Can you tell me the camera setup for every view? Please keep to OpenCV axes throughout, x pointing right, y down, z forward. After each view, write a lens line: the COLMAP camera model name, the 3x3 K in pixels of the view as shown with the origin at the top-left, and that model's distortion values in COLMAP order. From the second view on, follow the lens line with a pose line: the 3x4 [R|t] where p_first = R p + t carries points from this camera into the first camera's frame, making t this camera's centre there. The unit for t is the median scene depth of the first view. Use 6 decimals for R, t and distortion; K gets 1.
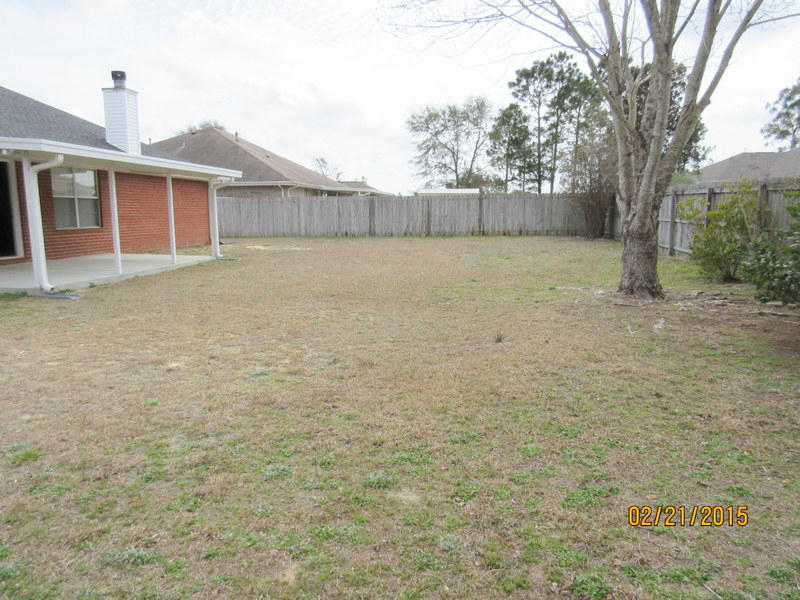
lens RADIAL K [[595.3, 0, 400.0], [0, 595.3, 300.0], [0, 0, 1]] dist [-0.006127, 0.000665]
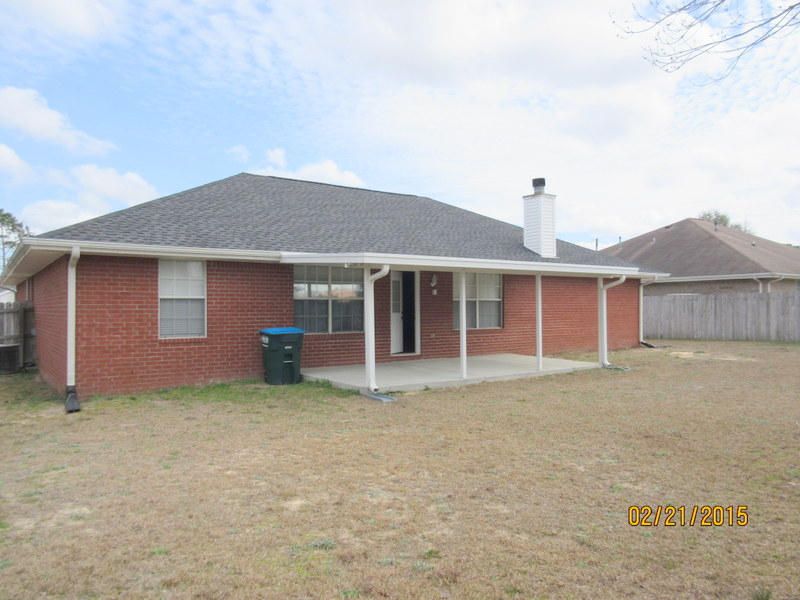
lens RADIAL K [[595.3, 0, 400.0], [0, 595.3, 300.0], [0, 0, 1]] dist [-0.006127, 0.000665]
pose [[0.683354, -0.013662, -0.729960, 0.116567], [-0.101812, 0.988272, -0.113809, -0.032394], [0.722954, 0.152090, 0.673948, 0.157407]]
